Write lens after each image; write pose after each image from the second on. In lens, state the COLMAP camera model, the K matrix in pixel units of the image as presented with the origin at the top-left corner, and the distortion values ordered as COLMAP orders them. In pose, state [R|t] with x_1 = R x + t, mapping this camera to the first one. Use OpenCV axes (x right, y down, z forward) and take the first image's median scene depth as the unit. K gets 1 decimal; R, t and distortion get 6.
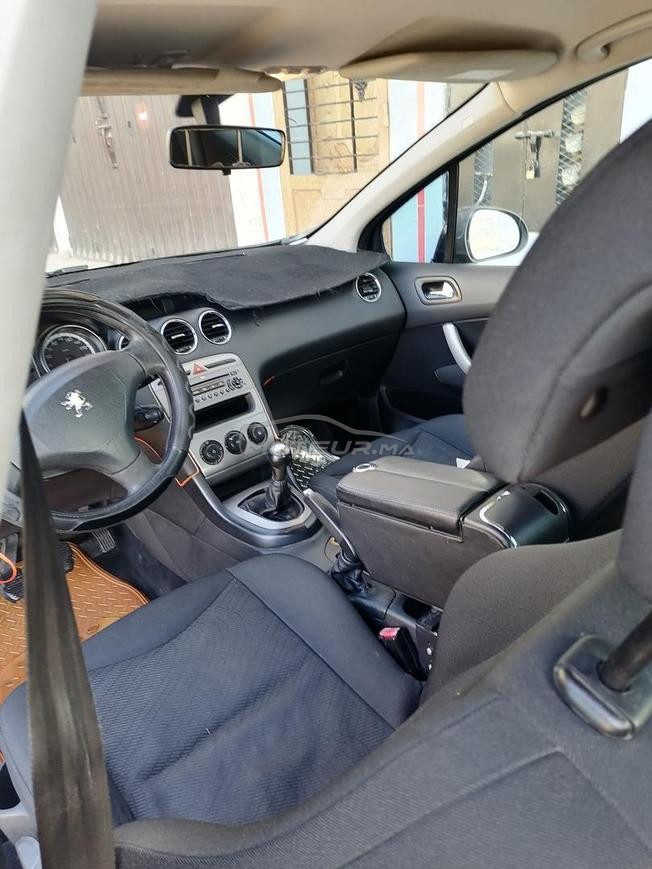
lens RADIAL K [[649.2, 0, 326.4], [0, 649.2, 437.1], [0, 0, 1]] dist [0.009903, -0.017107]
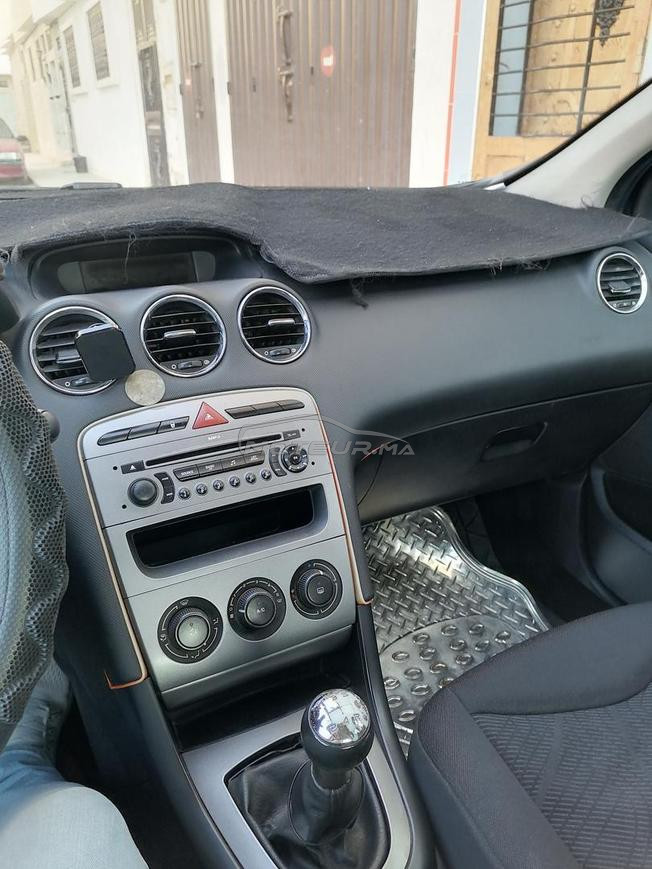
lens RADIAL K [[649.2, 0, 322.4], [0, 649.2, 439.3], [0, 0, 1]] dist [0.009903, -0.017107]
pose [[0.958560, 0.181733, -0.219397, -0.026808], [-0.177213, 0.983348, 0.040279, -0.114675], [0.223064, 0.000270, 0.974804, 0.569335]]
